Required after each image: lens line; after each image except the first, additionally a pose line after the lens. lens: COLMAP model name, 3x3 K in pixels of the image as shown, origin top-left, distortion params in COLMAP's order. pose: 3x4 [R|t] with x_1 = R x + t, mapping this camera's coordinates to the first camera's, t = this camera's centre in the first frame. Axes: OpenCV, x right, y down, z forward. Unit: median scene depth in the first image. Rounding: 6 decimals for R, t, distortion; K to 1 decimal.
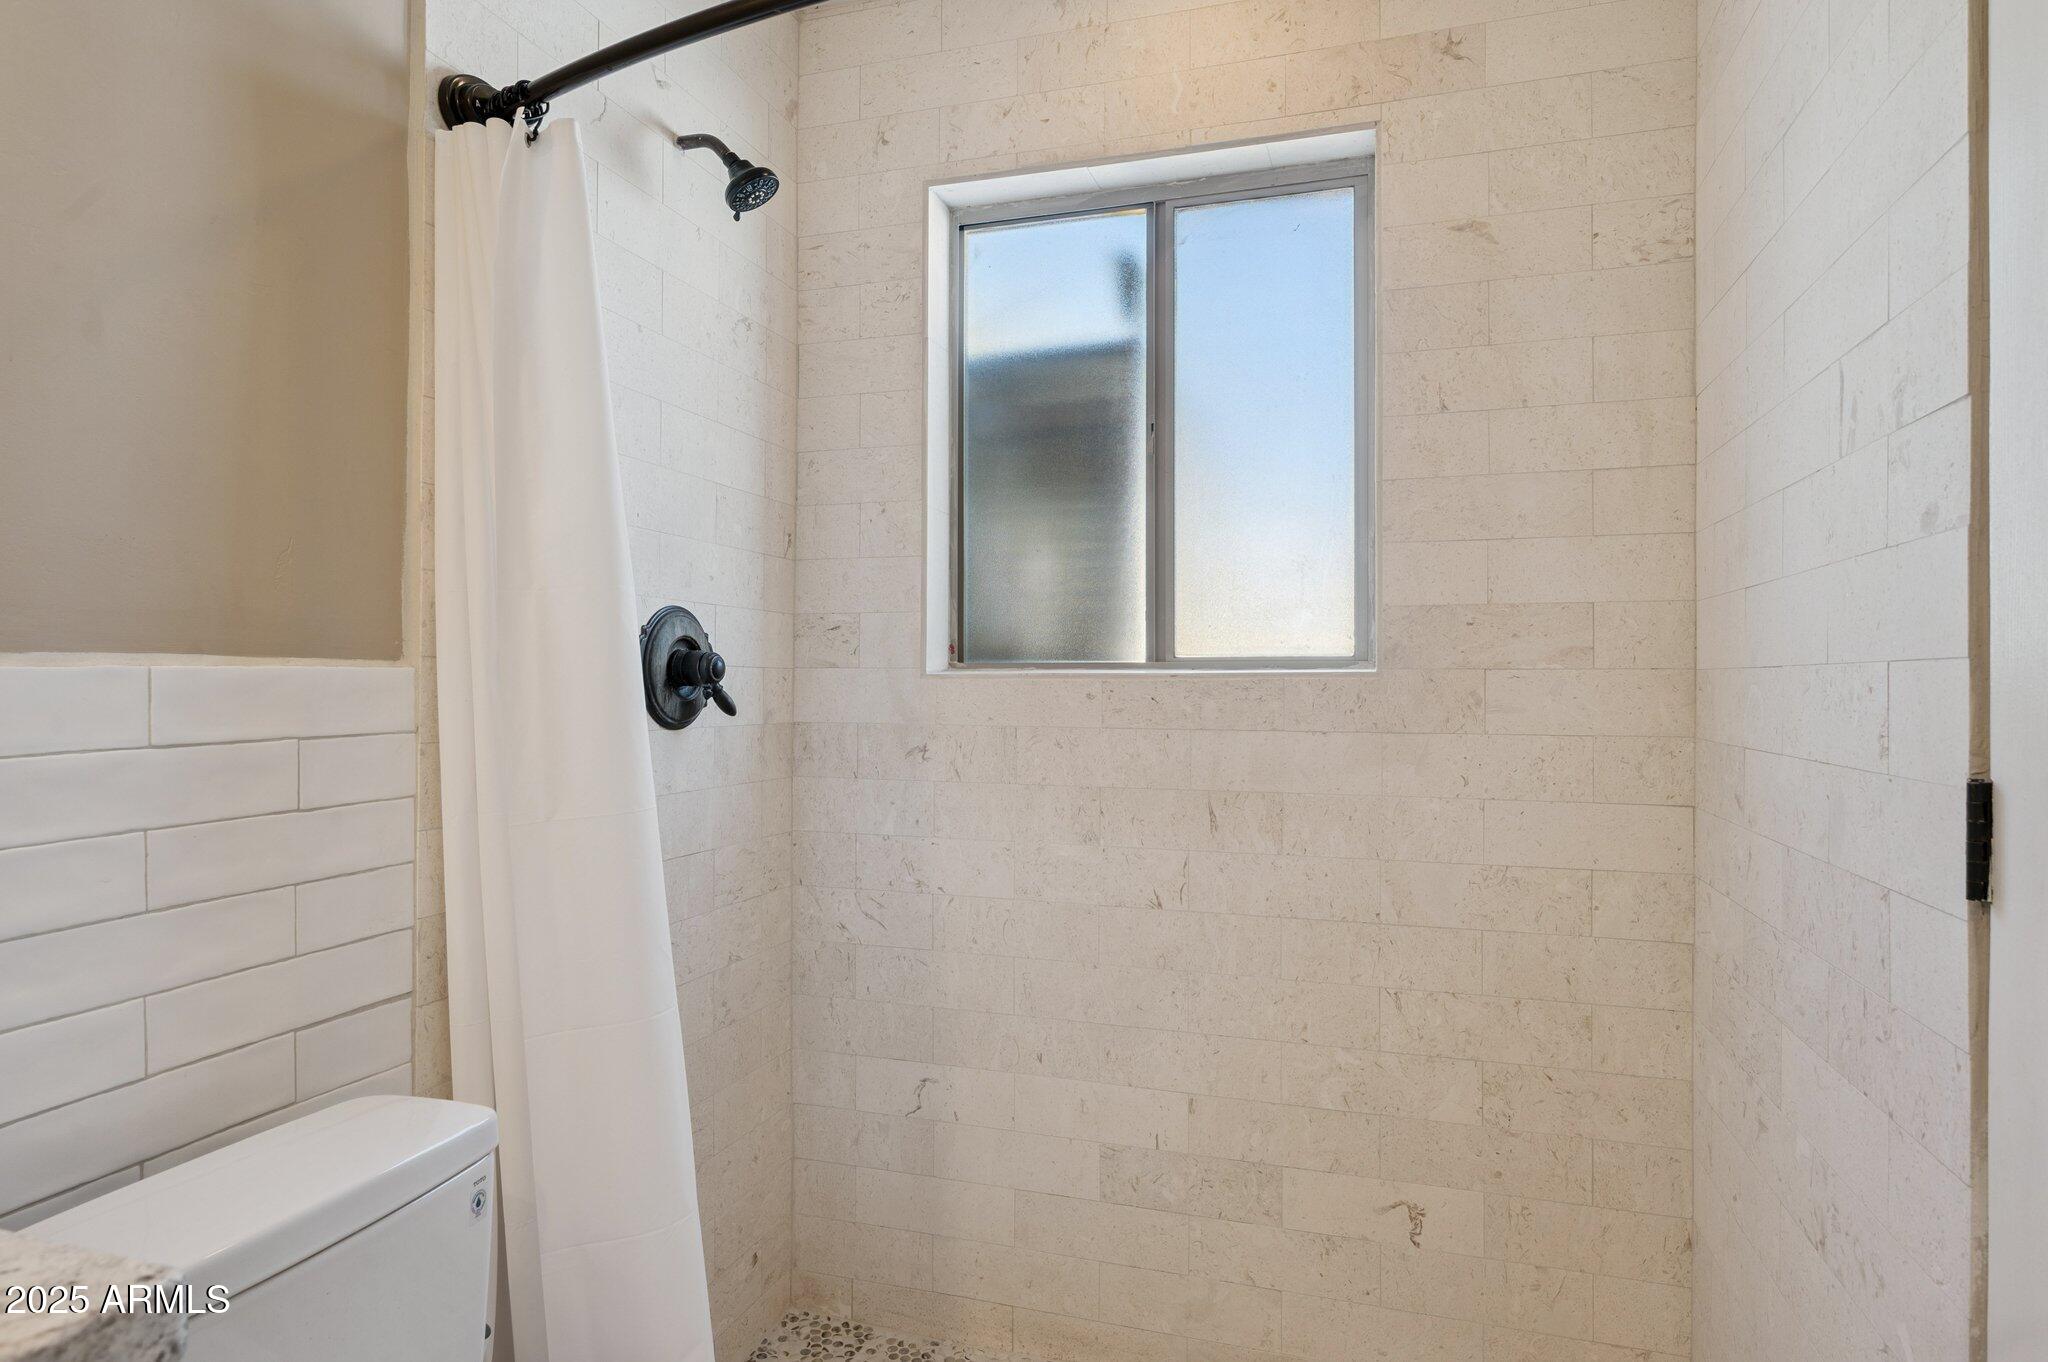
lens RADIAL K [[1185.5, 0, 1035.6], [0, 1185.5, 682.2], [0, 0, 1]] dist [0.003067, 0.001029]
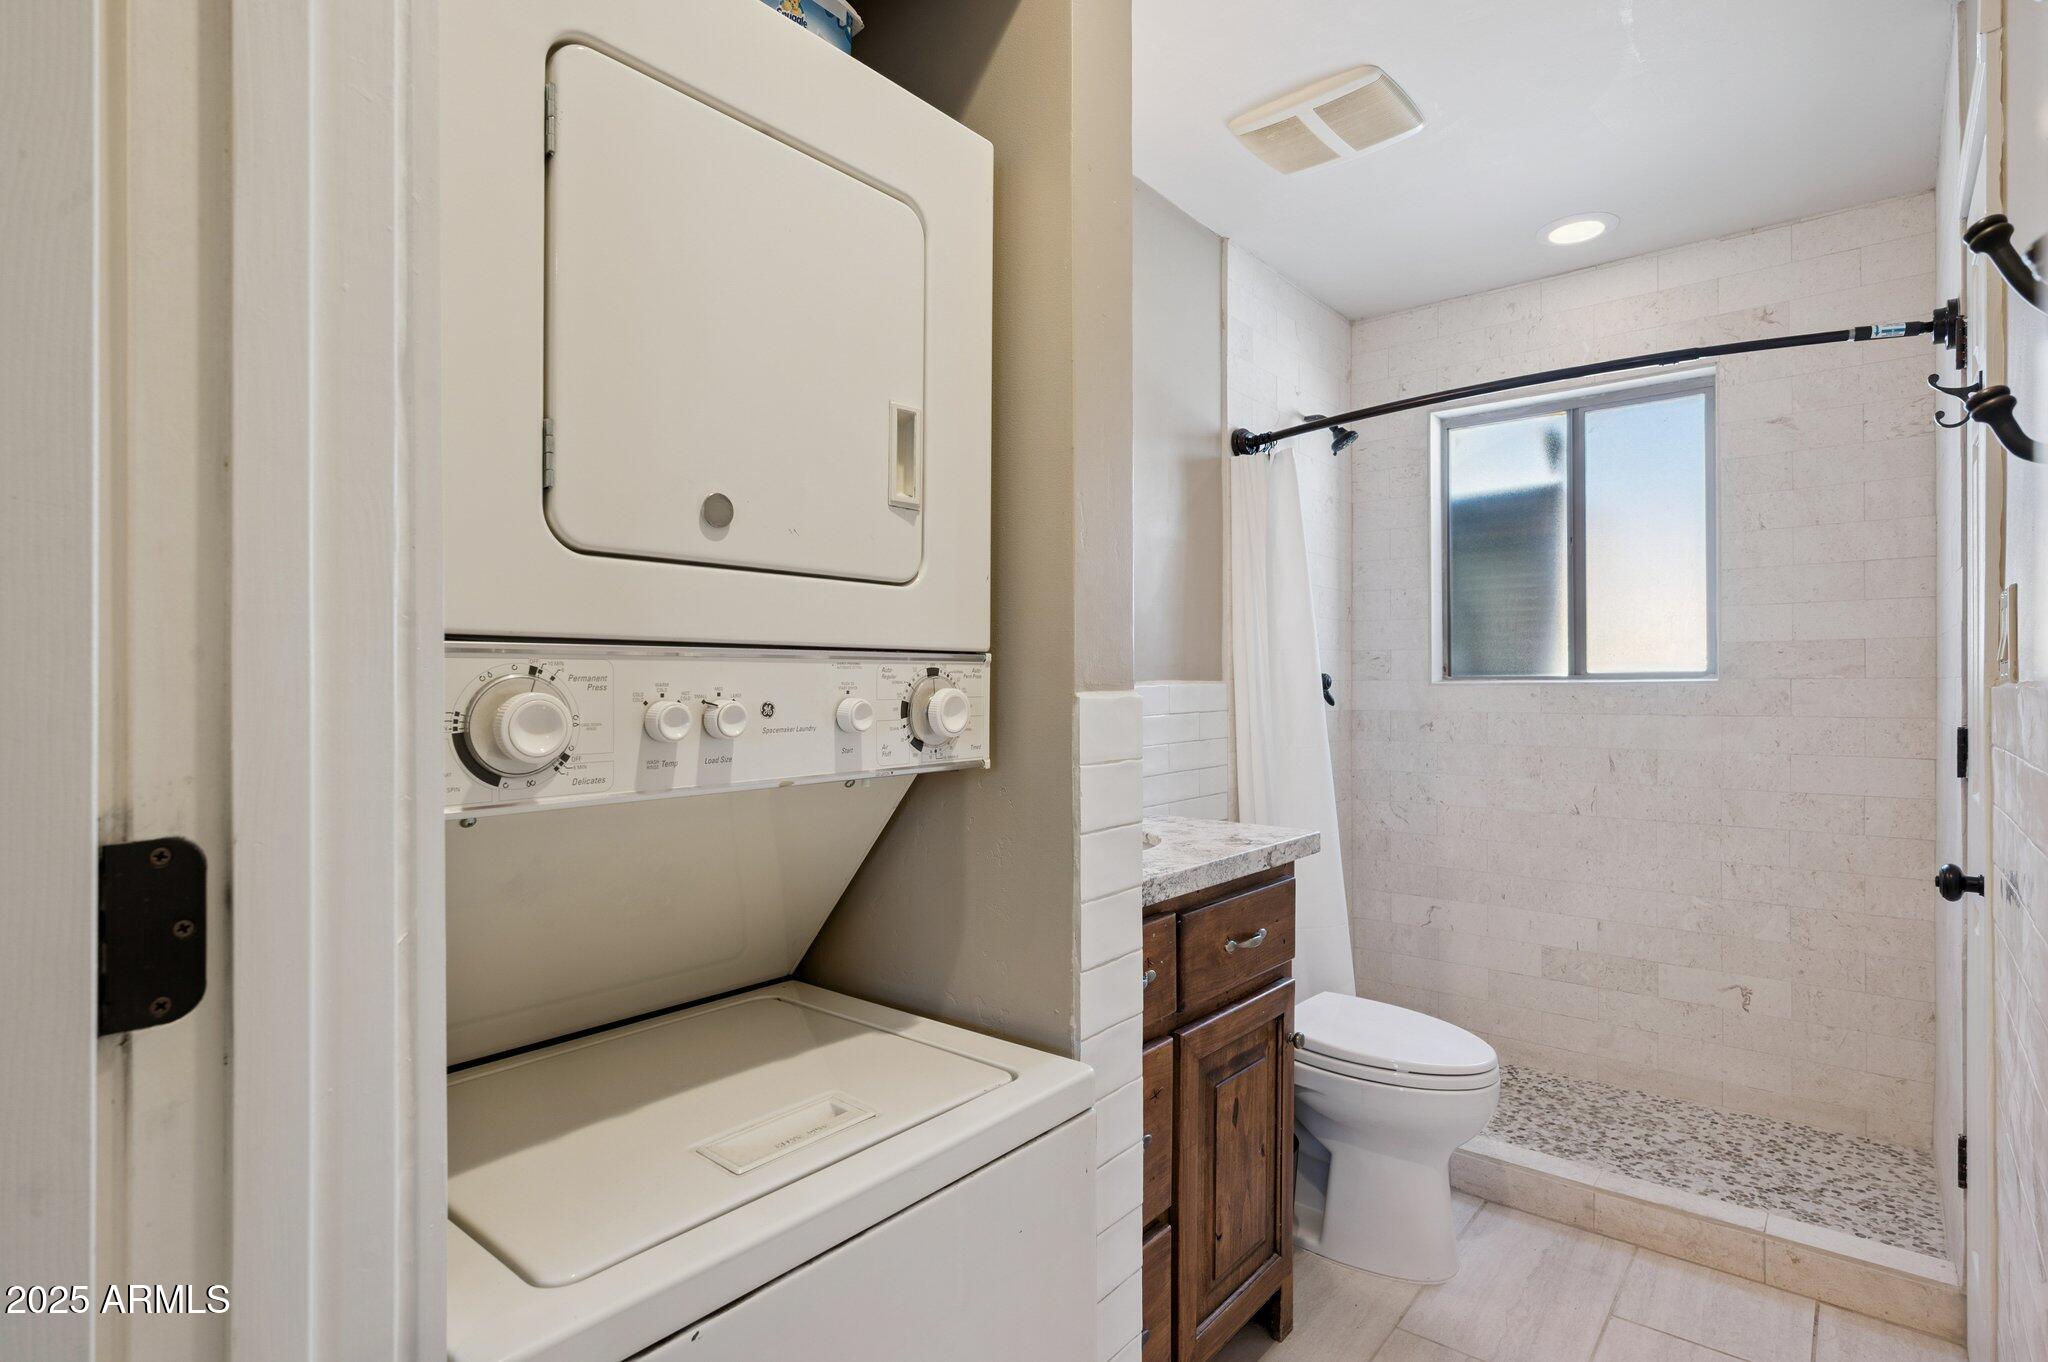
lens RADIAL K [[1025.6, 0, 1025.7], [0, 1025.6, 685.5], [0, 0, 1]] dist [-0.001250, 0.000099]
pose [[0.926007, -0.006790, -0.377445, -0.082470], [0.006756, 0.999976, -0.001412, -0.006135], [0.377446, -0.001243, 0.926031, -0.748828]]
